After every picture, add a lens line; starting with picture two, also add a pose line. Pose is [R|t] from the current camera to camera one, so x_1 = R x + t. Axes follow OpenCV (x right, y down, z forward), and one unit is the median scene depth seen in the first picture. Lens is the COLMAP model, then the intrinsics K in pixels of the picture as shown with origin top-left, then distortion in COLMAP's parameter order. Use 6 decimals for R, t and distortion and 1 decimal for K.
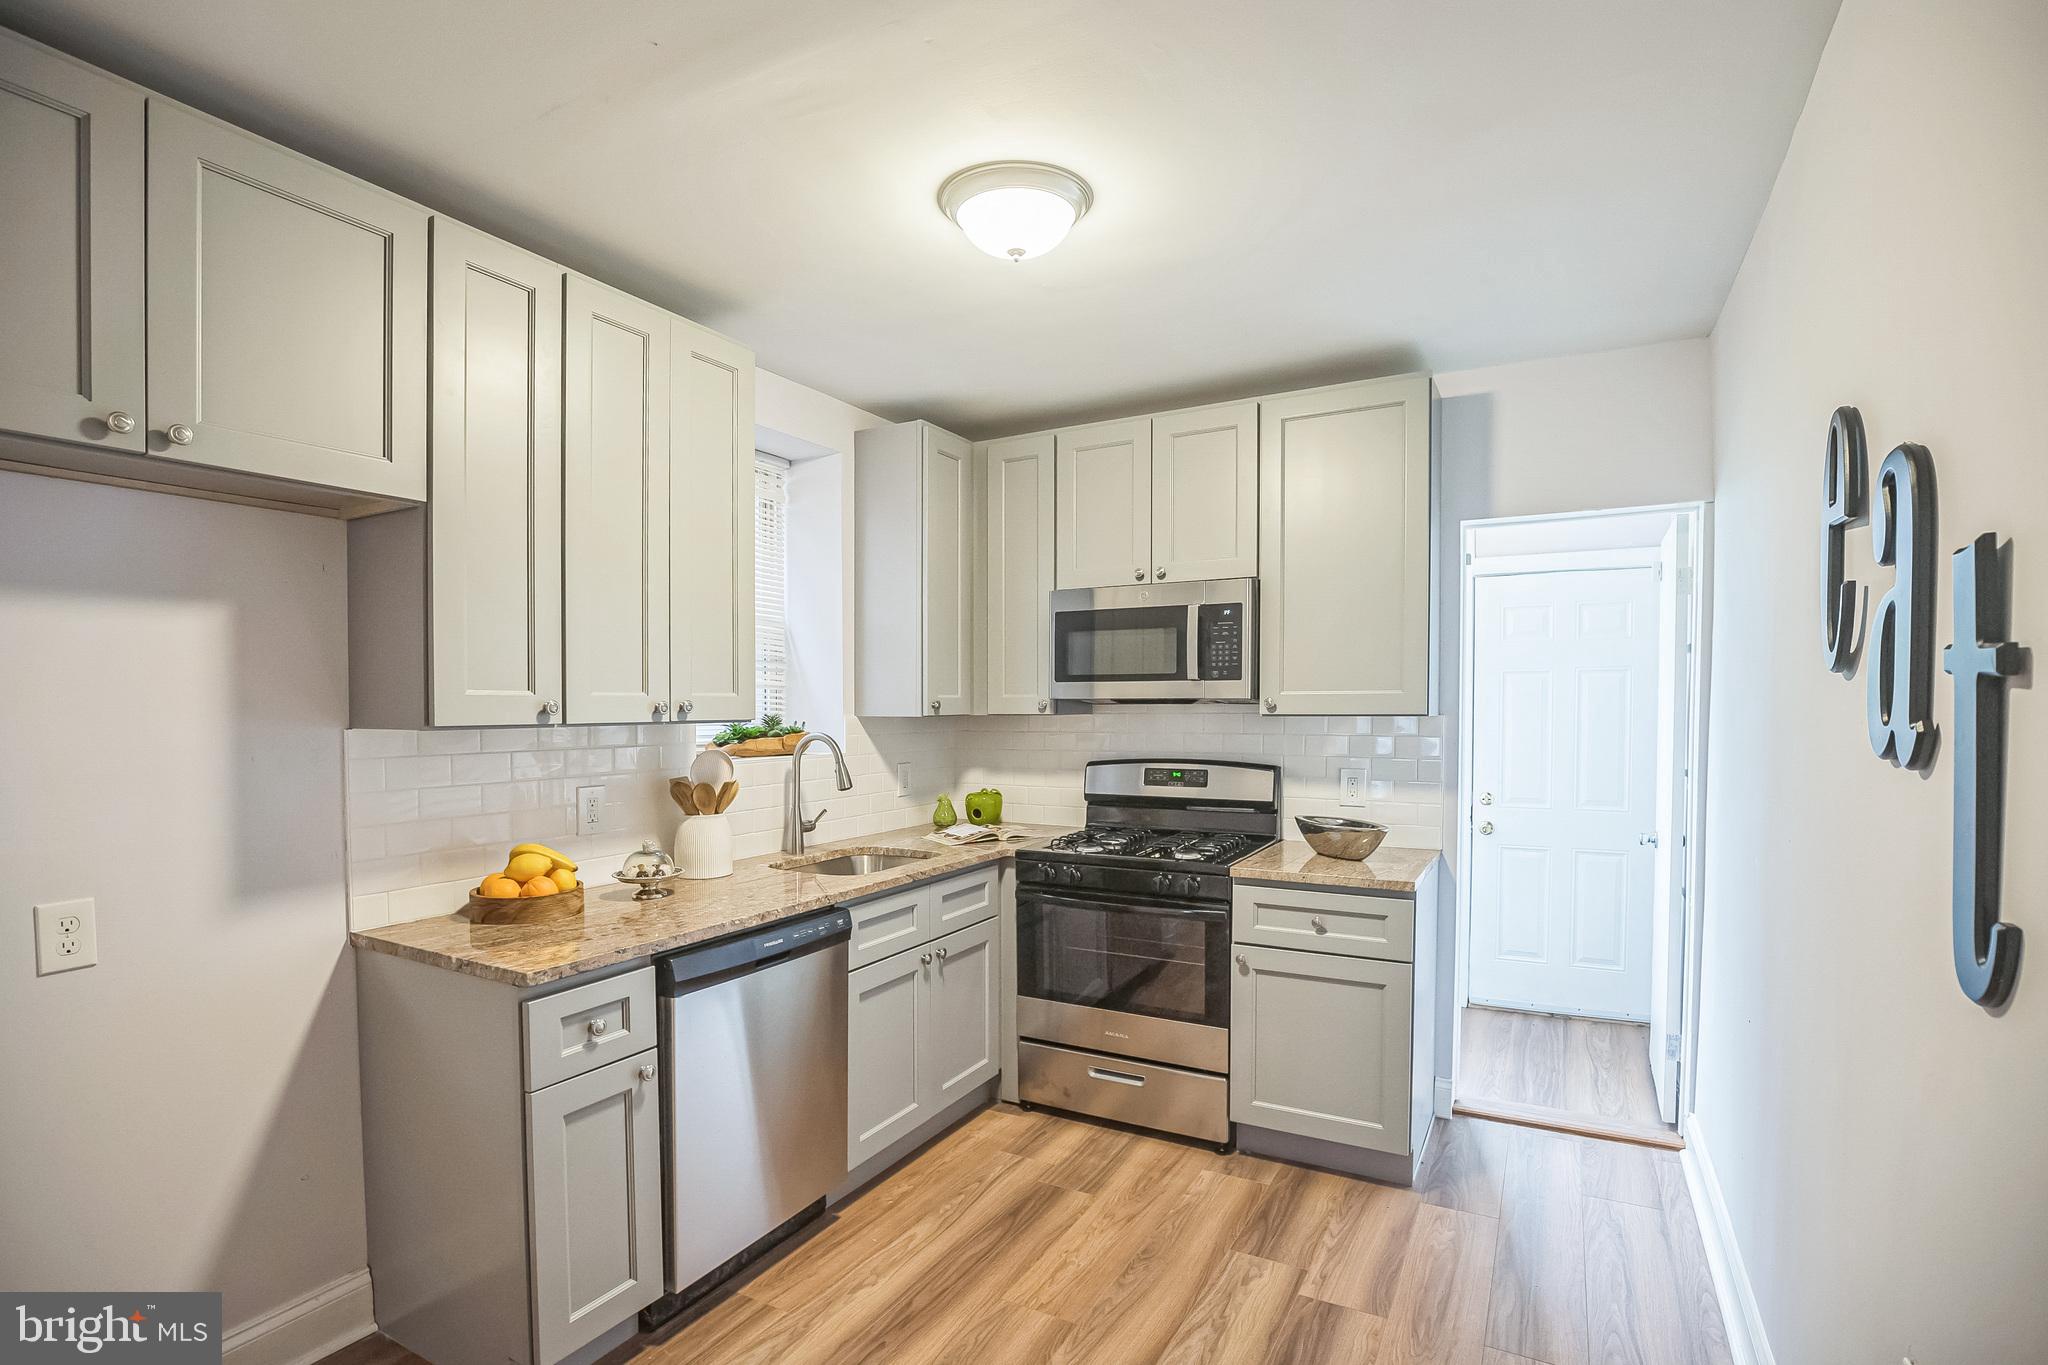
lens RADIAL K [[969.6, 0, 1025.6], [0, 969.6, 707.8], [0, 0, 1]] dist [-0.000831, -0.000100]
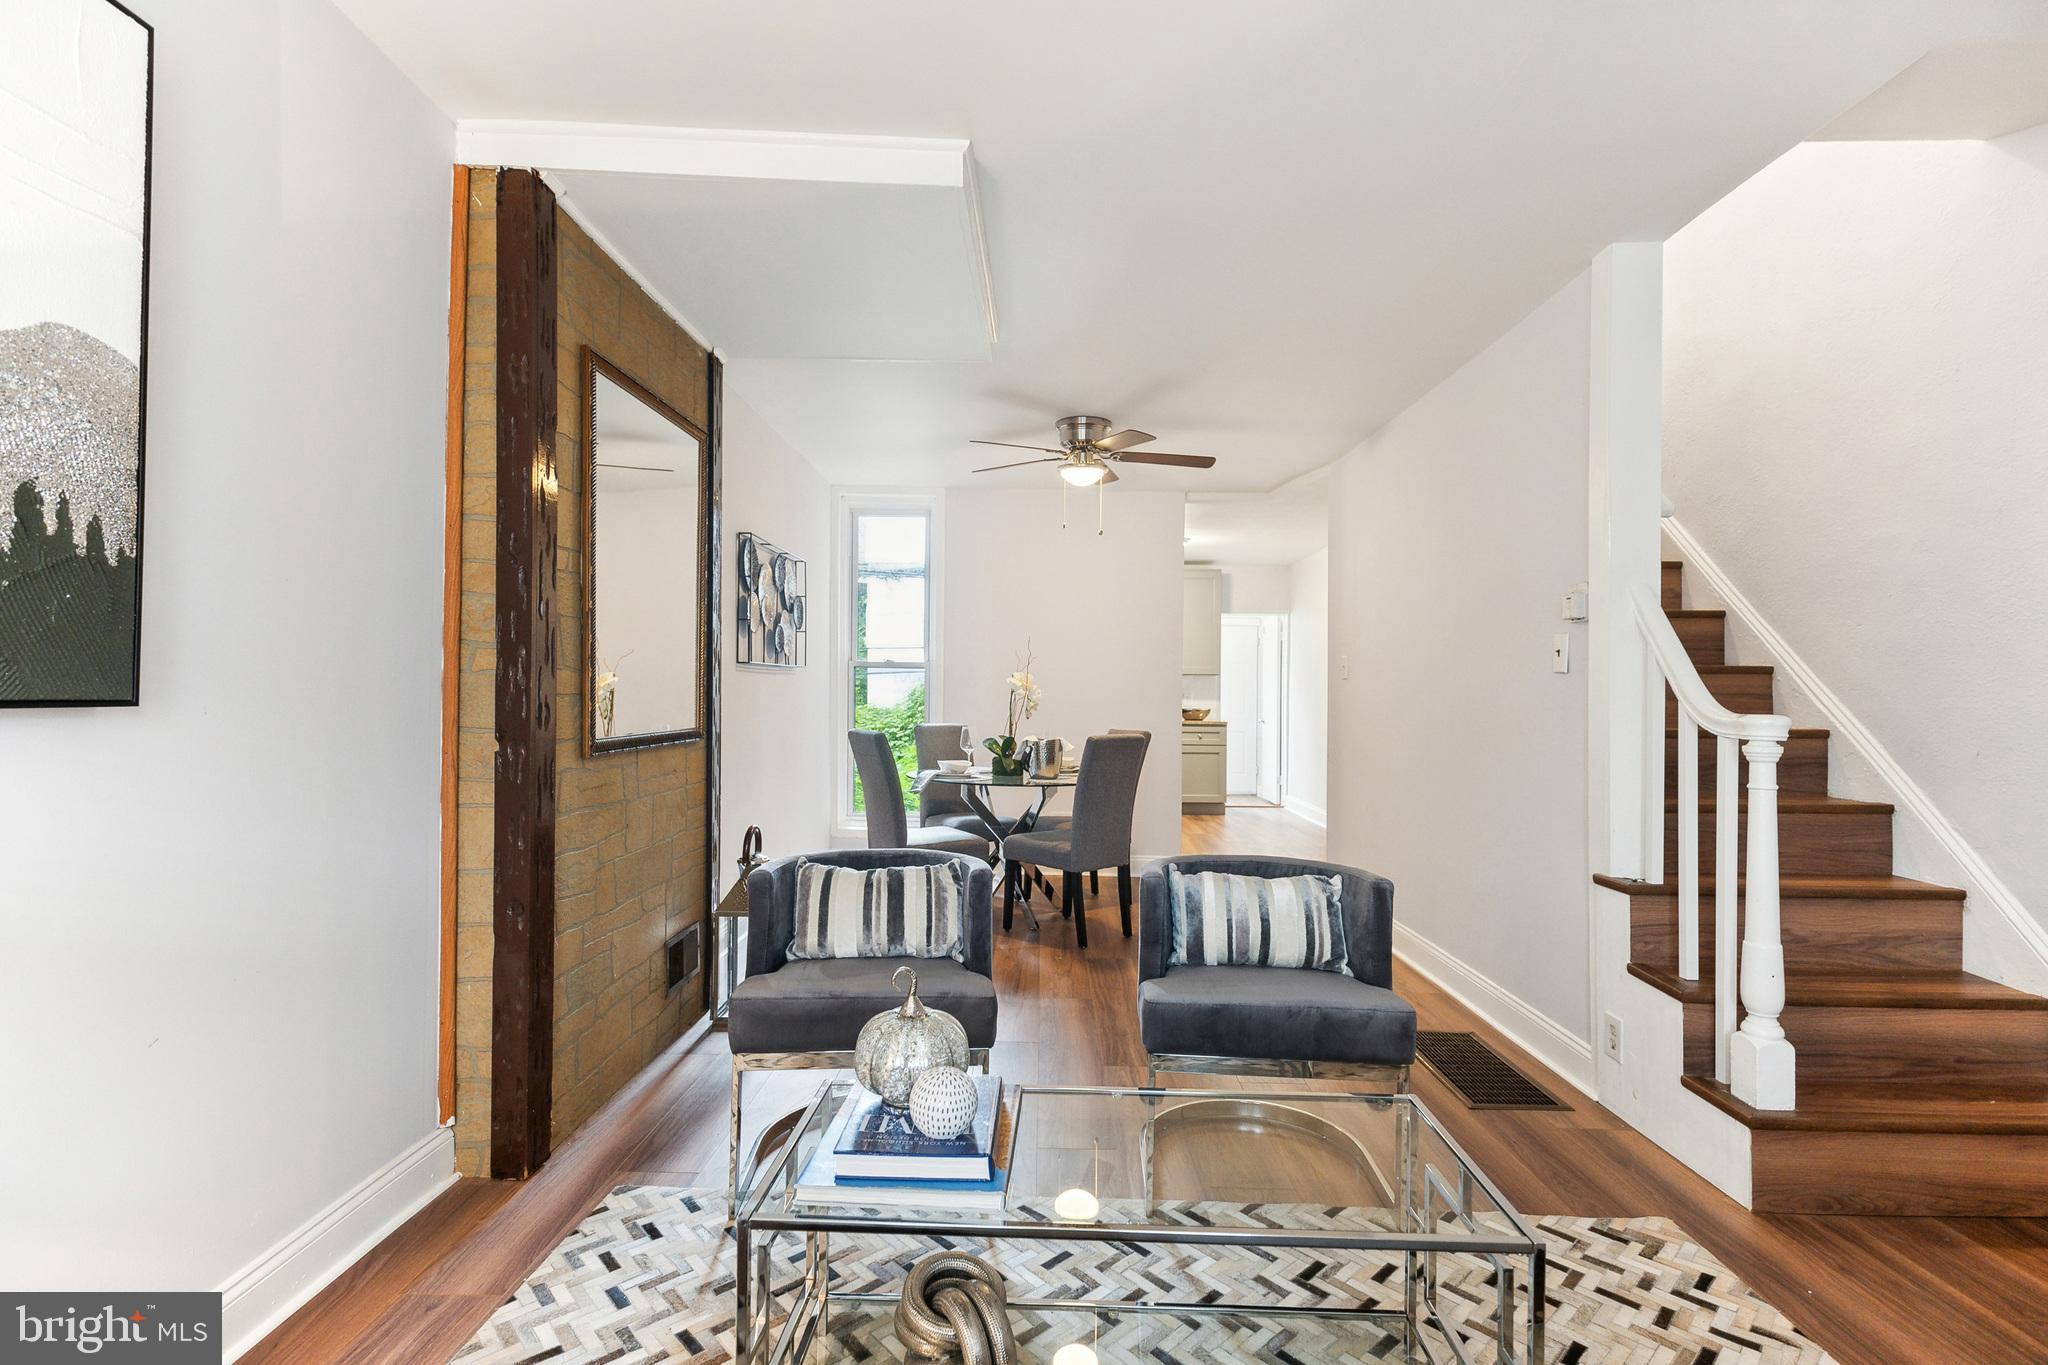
lens RADIAL K [[951.7, 0, 1024.0], [0, 951.7, 682.5], [0, 0, 1]] dist [0.015348, -0.000595]
pose [[0.884306, 0.009220, 0.466818, -4.058378], [-0.003187, 0.999901, -0.013712, 0.193103], [-0.466898, 0.010638, 0.884247, -3.680547]]
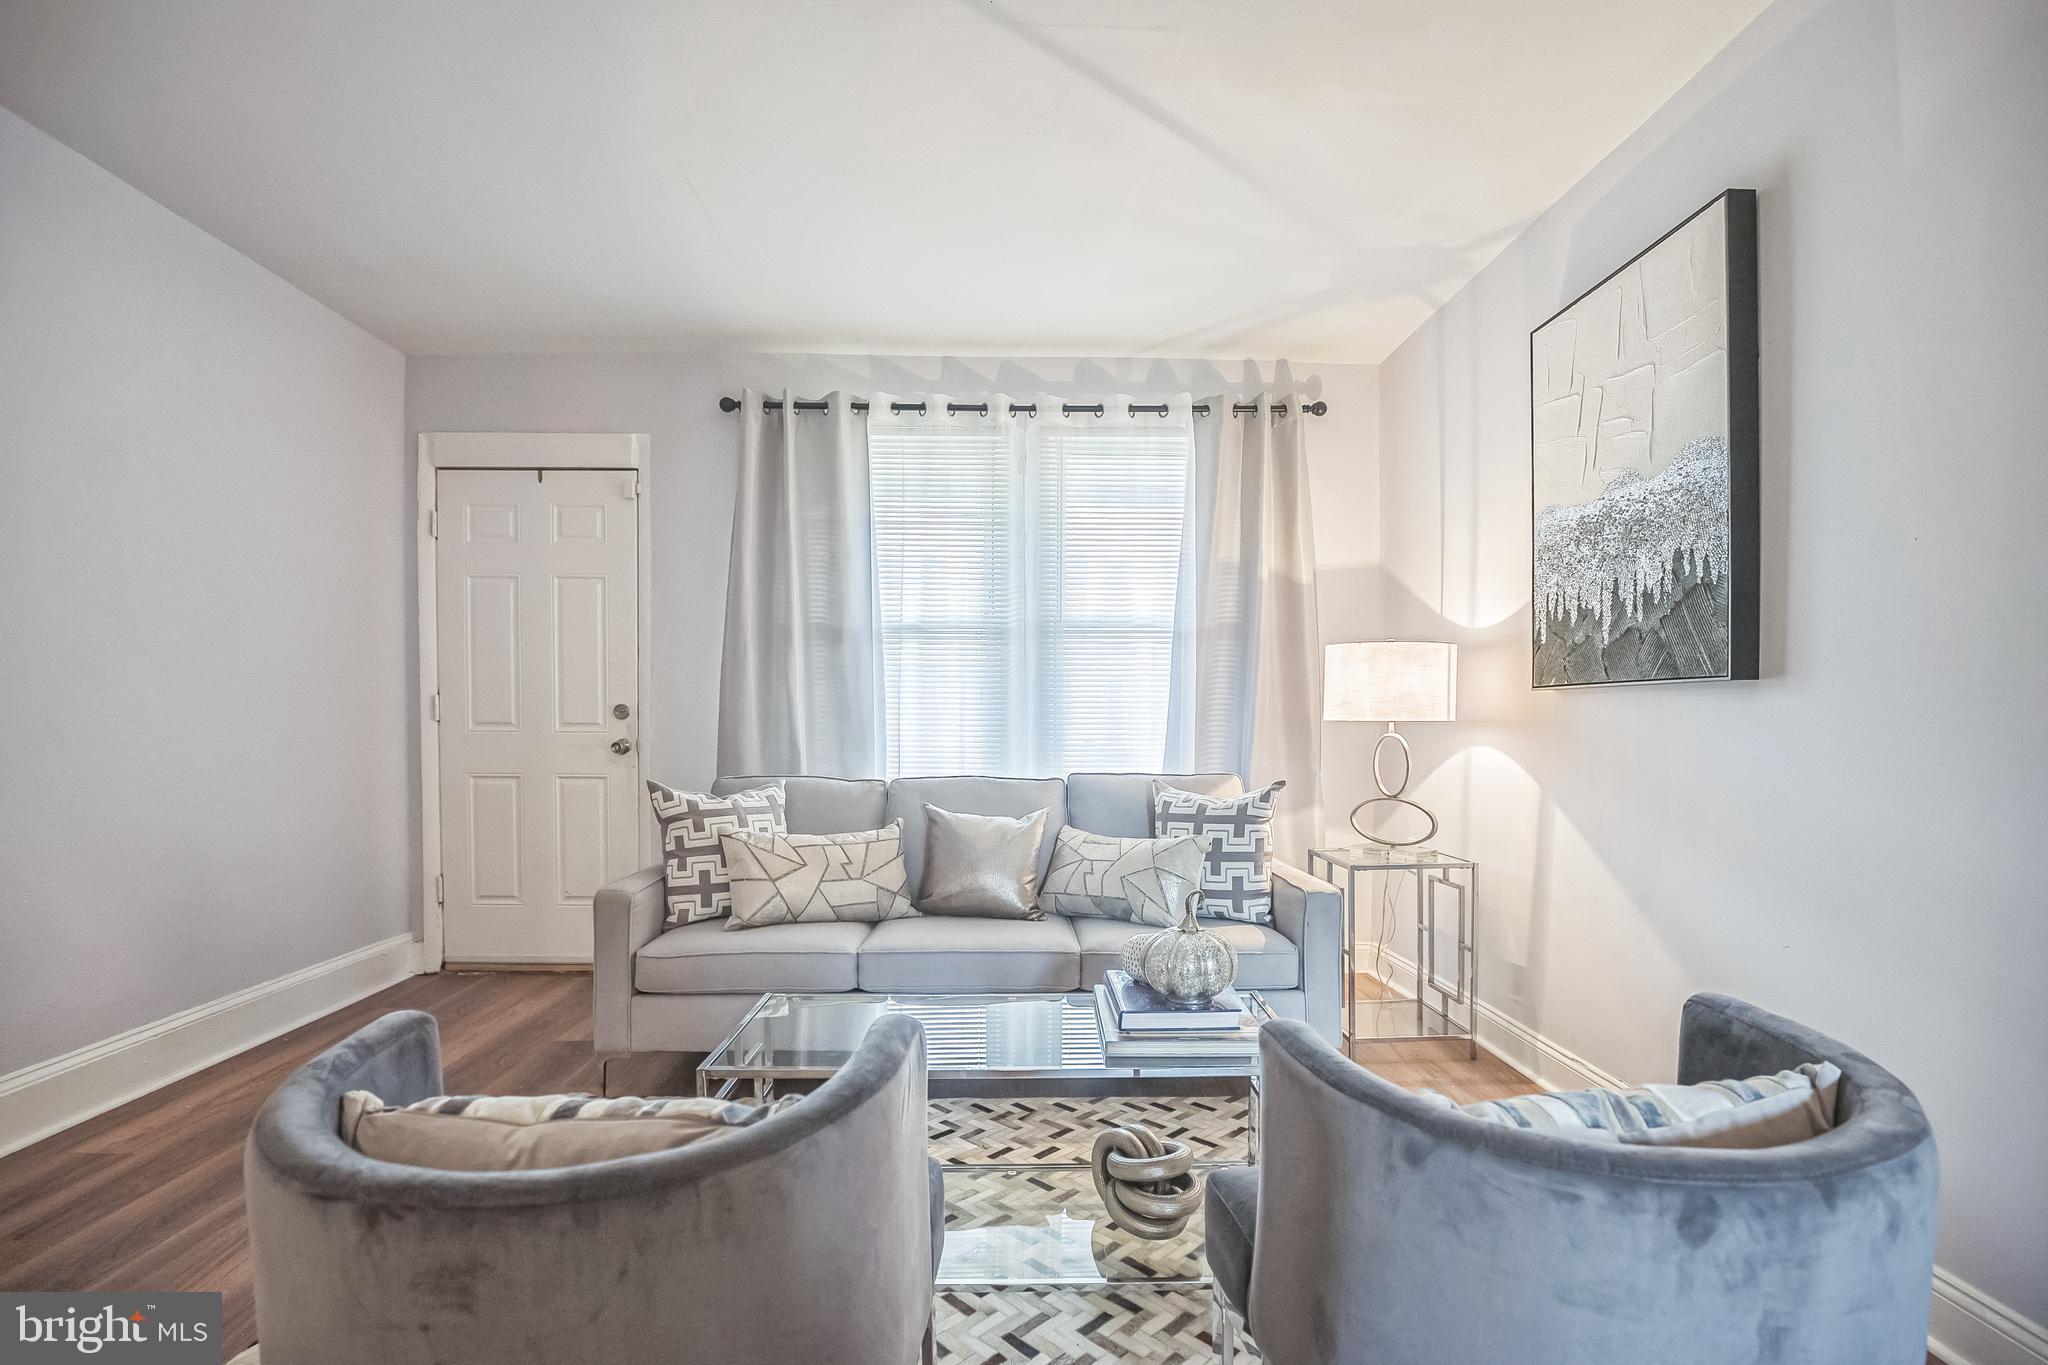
lens RADIAL K [[959.8, 0, 1036.8], [0, 959.8, 747.8], [0, 0, 1]] dist [-0.025086, -0.000148]
pose [[-0.856748, 0.010056, -0.515637, -2.570632], [-0.009959, 0.999301, 0.036035, 0.280395], [0.515639, 0.036008, -0.856049, -1.266039]]
